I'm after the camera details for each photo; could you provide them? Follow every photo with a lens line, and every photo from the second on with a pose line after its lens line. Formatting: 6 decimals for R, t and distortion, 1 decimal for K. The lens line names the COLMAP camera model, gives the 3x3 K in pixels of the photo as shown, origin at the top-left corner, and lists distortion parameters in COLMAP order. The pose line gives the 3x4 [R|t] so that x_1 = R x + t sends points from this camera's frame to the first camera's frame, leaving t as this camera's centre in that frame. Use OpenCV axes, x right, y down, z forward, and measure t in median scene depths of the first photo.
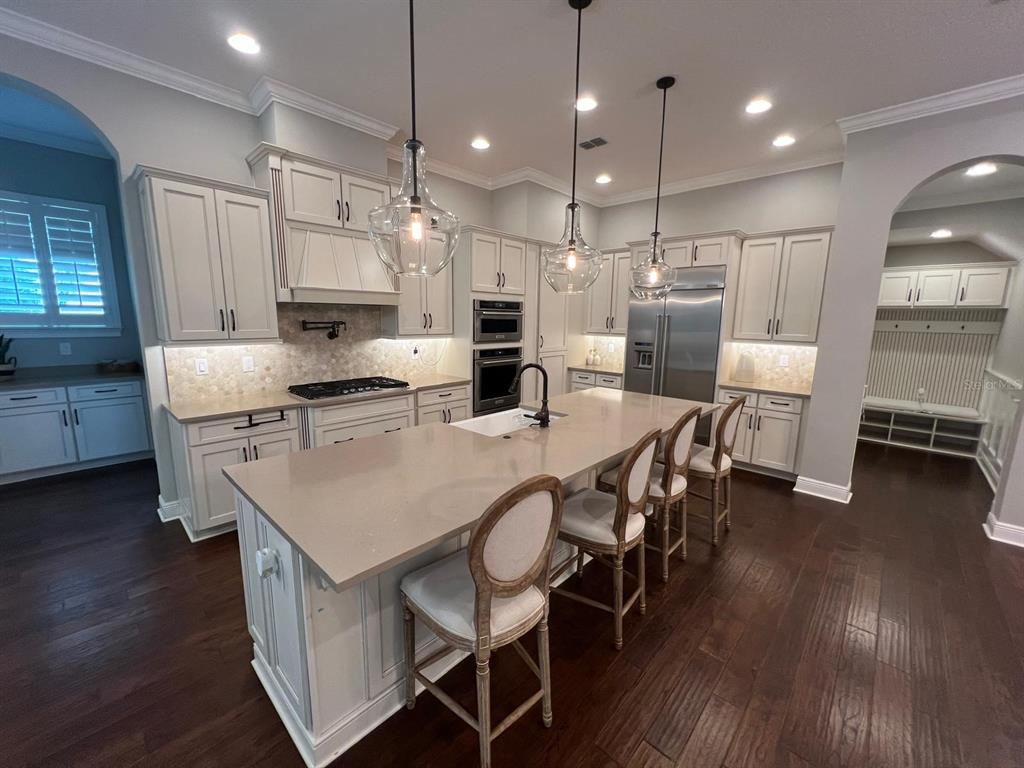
lens RADIAL K [[410.8, 0, 508.9], [0, 410.8, 388.6], [0, 0, 1]] dist [-0.003642, 0.000900]
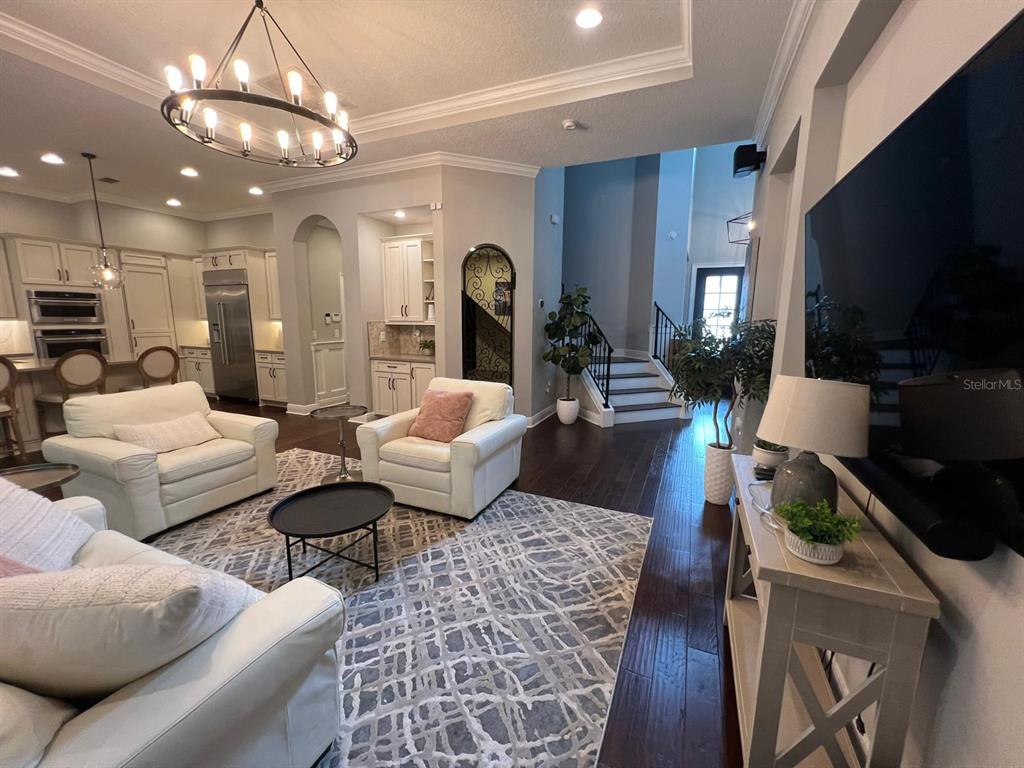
lens RADIAL K [[410.8, 0, 512.2], [0, 410.8, 383.8], [0, 0, 1]] dist [-0.003642, 0.000900]
pose [[0.941586, -0.061152, 0.331175, 0.947407], [0.065111, 0.997878, -0.000863, 0.184938], [-0.330420, 0.022376, 0.943569, -0.739317]]
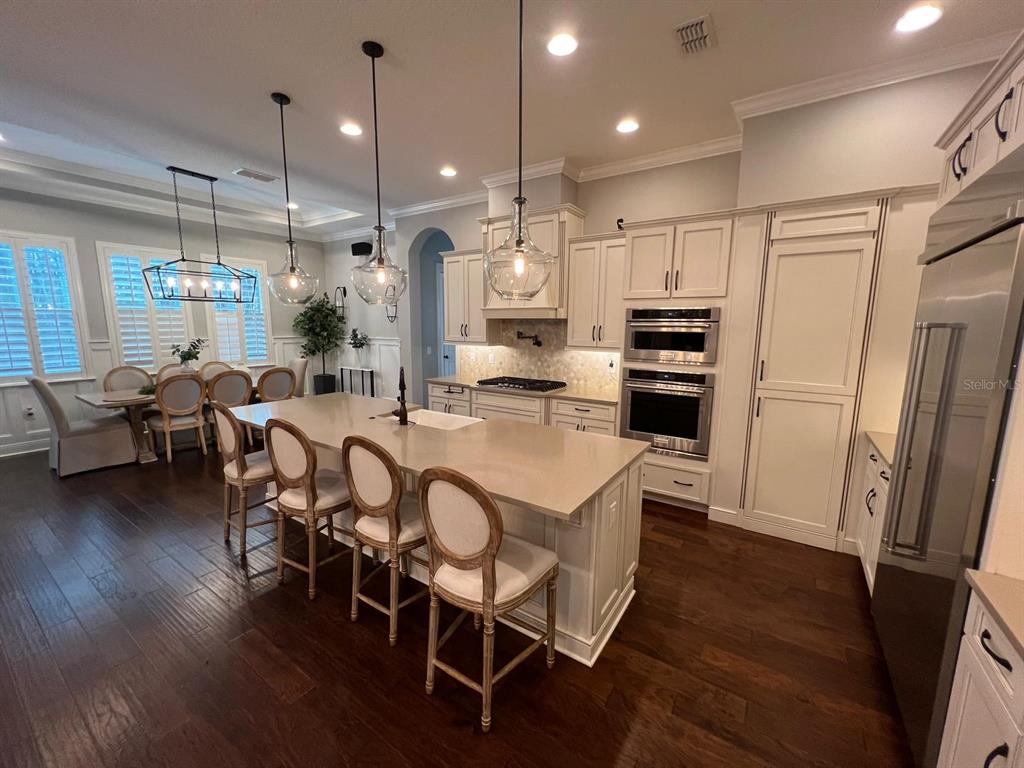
lens RADIAL K [[410.8, 0, 514.2], [0, 410.8, 385.9], [0, 0, 1]] dist [-0.003642, 0.000900]
pose [[0.167424, 0.133113, -0.976857, 0.763406], [-0.178835, 0.978506, 0.102687, -0.111850], [0.969529, 0.157504, 0.187631, 0.671159]]
